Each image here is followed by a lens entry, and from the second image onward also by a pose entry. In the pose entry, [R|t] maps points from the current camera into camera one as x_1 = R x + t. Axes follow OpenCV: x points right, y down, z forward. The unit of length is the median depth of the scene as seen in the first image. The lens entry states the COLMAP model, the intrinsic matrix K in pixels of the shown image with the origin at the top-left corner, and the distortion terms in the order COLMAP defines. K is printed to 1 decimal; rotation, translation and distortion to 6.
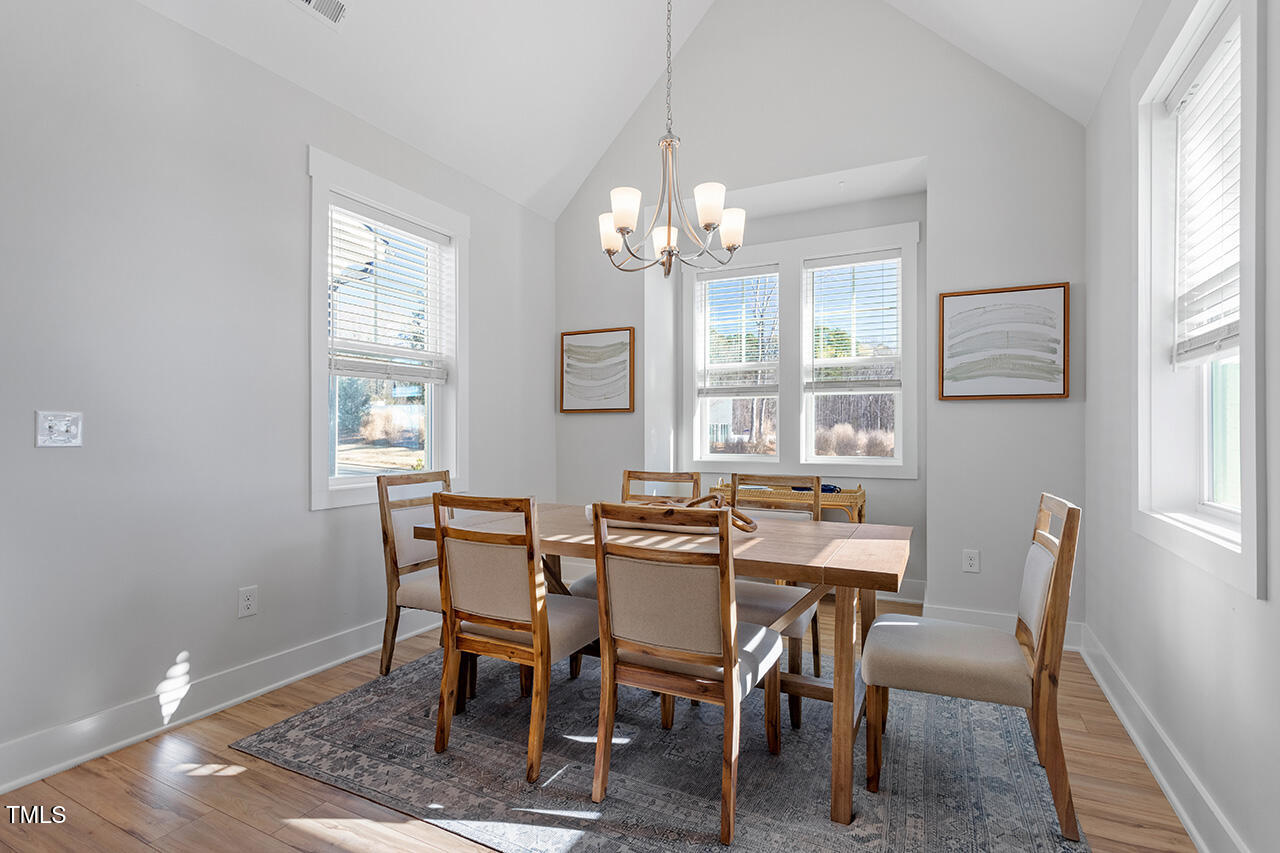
lens RADIAL K [[616.9, 0, 638.2], [0, 616.9, 431.2], [0, 0, 1]] dist [0.003593, 0.000779]
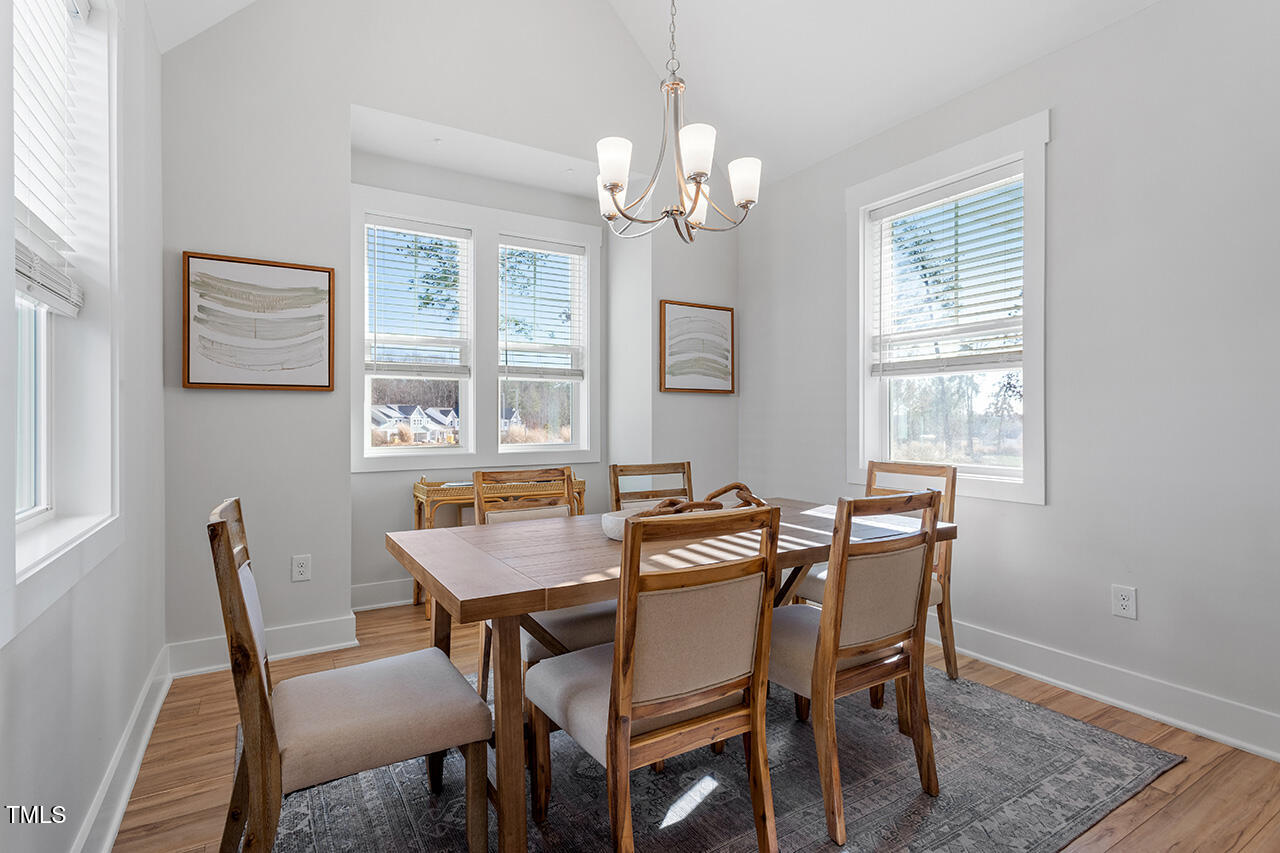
lens RADIAL K [[616.9, 0, 638.7], [0, 616.9, 420.2], [0, 0, 1]] dist [0.003593, 0.000779]
pose [[0.529385, -0.004235, 0.848371, -0.519176], [0.001365, 0.999991, 0.004139, -0.001024], [-0.848381, -0.001033, 0.529386, 0.423111]]
